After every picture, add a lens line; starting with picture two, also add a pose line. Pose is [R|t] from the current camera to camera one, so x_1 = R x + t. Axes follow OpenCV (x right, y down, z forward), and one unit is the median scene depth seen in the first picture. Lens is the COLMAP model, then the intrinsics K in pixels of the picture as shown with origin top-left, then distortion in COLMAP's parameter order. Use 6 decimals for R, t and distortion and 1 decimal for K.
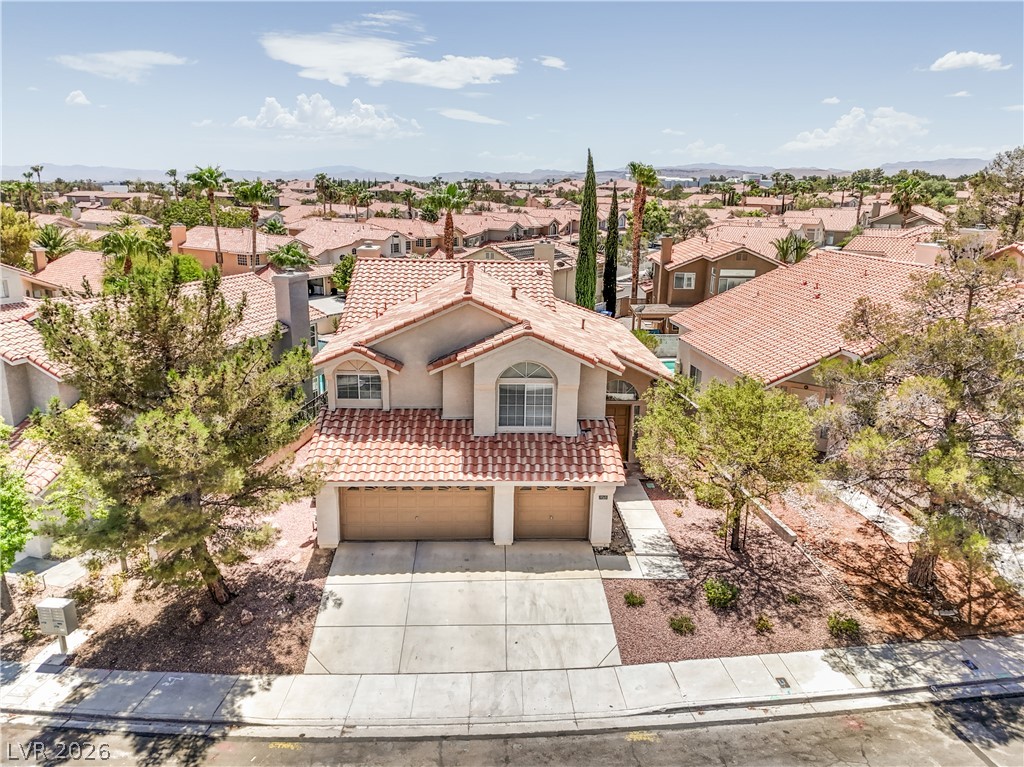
lens RADIAL K [[747.8, 0, 508.7], [0, 747.8, 384.7], [0, 0, 1]] dist [0.079756, -0.084653]
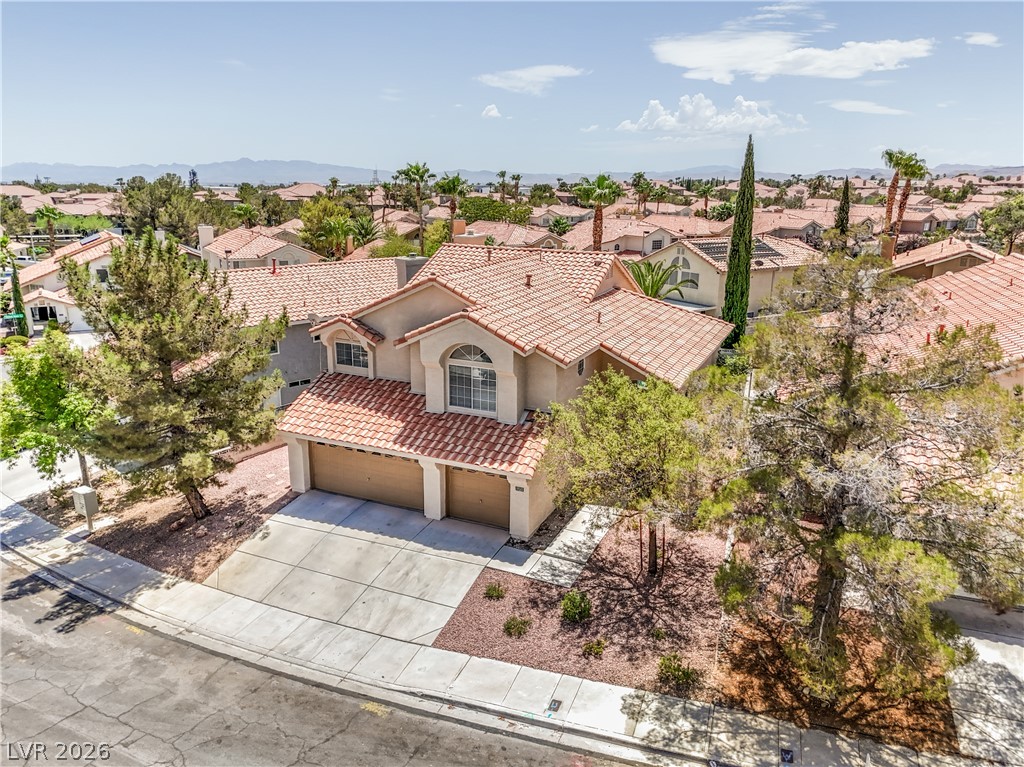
lens RADIAL K [[747.8, 0, 508.7], [0, 747.8, 384.7], [0, 0, 1]] dist [0.079756, -0.084653]
pose [[0.895487, 0.111734, -0.430836, 0.543469], [-0.111635, 0.993419, 0.025604, -0.008745], [0.430861, 0.025169, 0.902067, 0.114896]]
